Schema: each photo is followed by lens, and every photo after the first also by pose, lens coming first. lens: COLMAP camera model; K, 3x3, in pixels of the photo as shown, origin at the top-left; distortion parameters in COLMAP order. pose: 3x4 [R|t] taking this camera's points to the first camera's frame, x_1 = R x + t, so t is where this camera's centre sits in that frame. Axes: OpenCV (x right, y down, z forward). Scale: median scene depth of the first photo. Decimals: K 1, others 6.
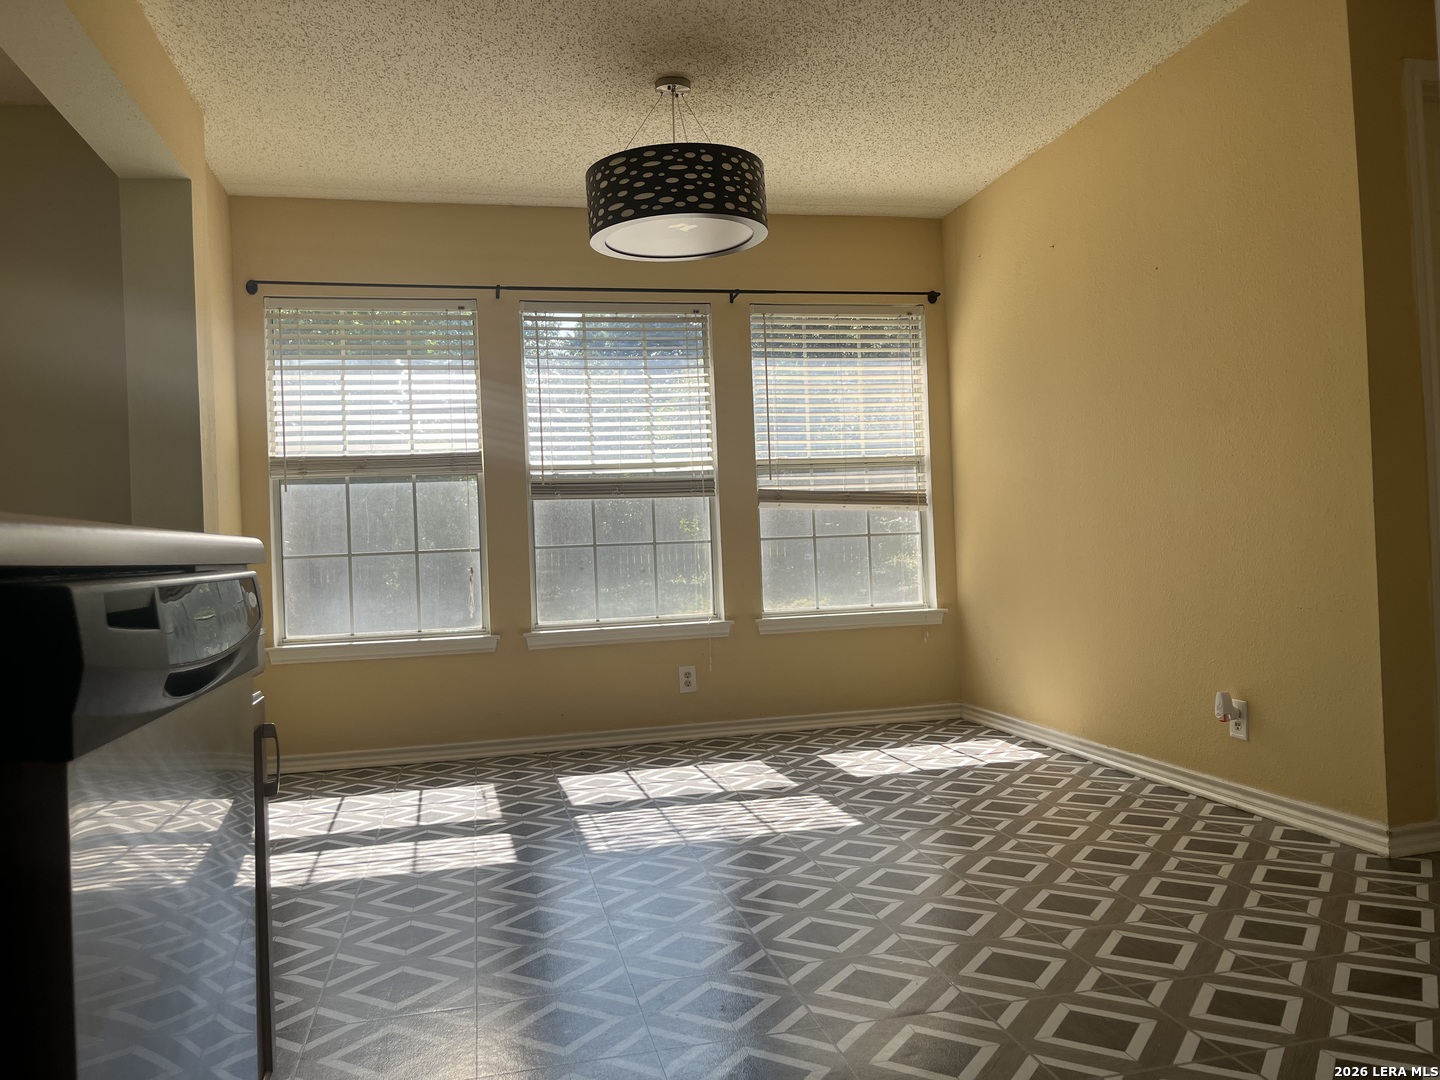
lens RADIAL K [[1085.5, 0, 718.1], [0, 1085.5, 550.5], [0, 0, 1]] dist [0.057939, -0.082558]
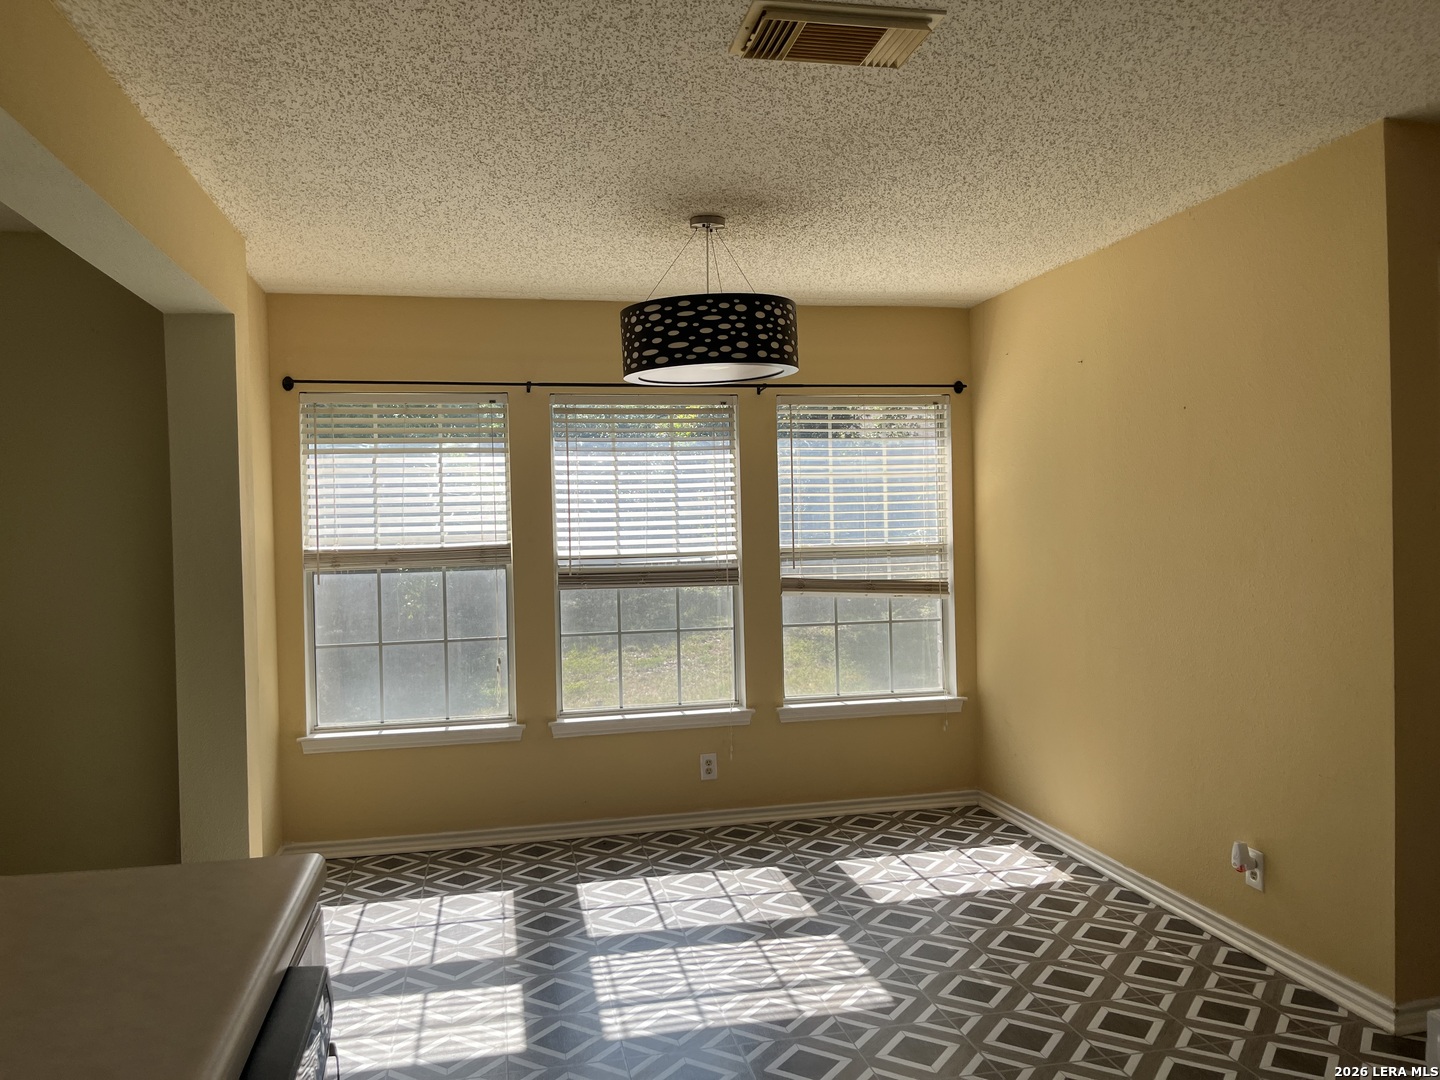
lens RADIAL K [[1085.5, 0, 718.1], [0, 1085.5, 550.5], [0, 0, 1]] dist [0.057939, -0.082558]
pose [[0.999732, 0.018292, -0.014185, -0.009039], [-0.017981, 0.999602, 0.021736, -0.110318], [0.014577, -0.021475, 0.999663, -0.011808]]
